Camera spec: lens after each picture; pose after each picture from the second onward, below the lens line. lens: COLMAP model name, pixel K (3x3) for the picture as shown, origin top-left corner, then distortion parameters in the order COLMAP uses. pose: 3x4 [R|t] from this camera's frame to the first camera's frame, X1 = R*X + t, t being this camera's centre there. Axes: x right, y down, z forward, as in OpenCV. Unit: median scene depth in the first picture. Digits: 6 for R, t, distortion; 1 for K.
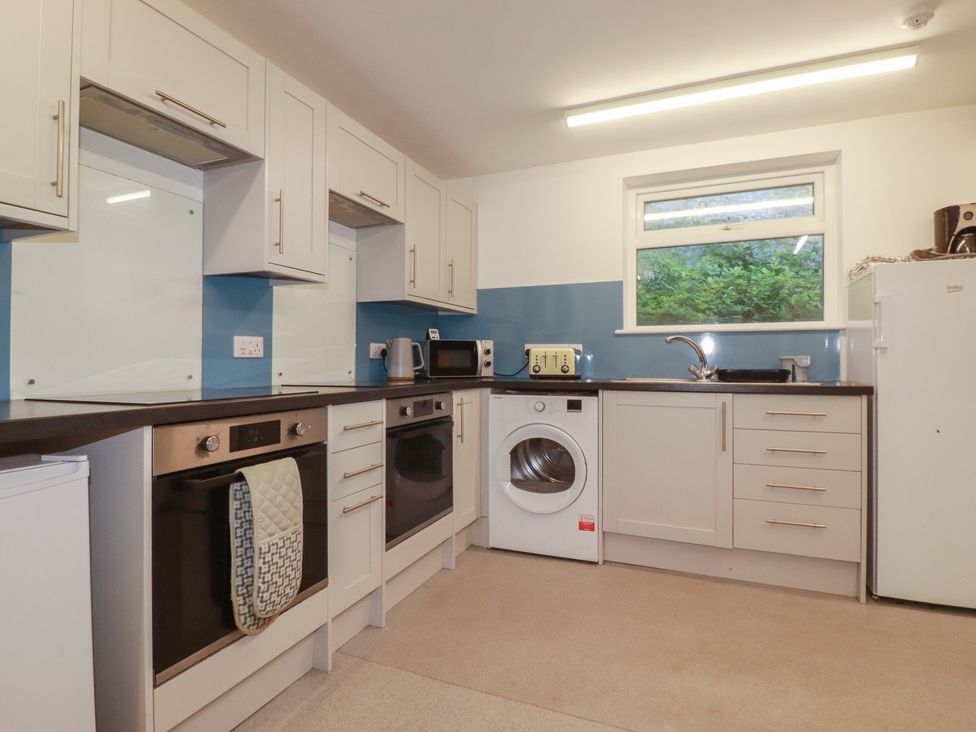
lens RADIAL K [[523.8, 0, 487.9], [0, 523.8, 362.1], [0, 0, 1]] dist [0.005205, -0.012800]
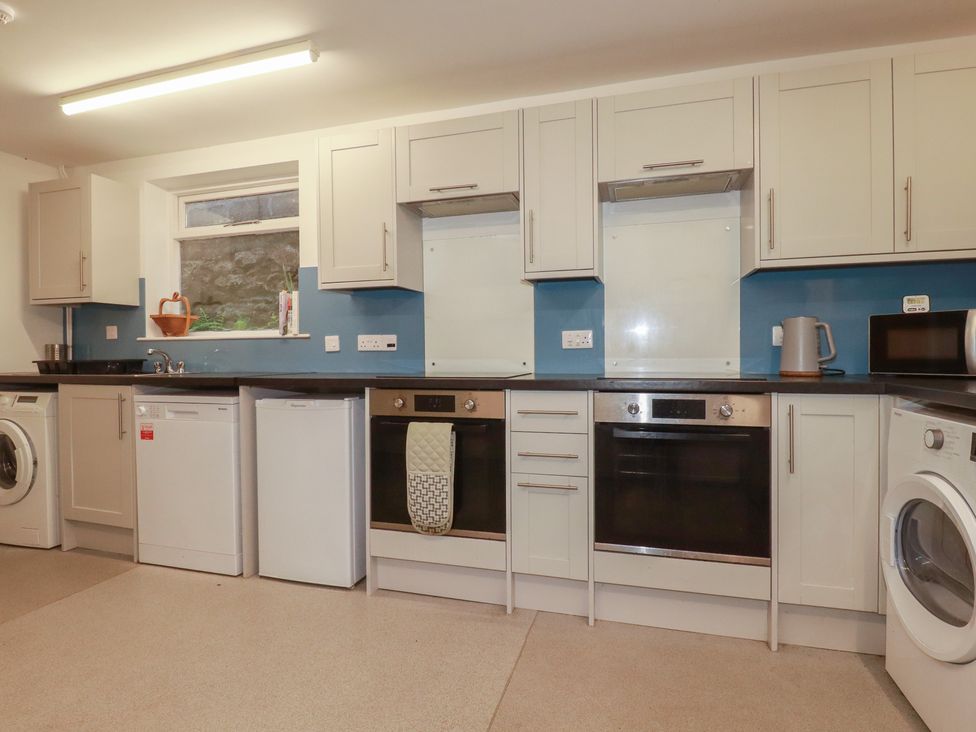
lens RADIAL K [[523.8, 0, 487.9], [0, 523.8, 362.1], [0, 0, 1]] dist [0.005205, -0.012800]
pose [[0.103639, 0.018046, -0.994451, 0.771044], [0.010447, 0.999760, 0.019231, -0.002754], [0.994560, -0.012382, 0.103425, 0.745565]]
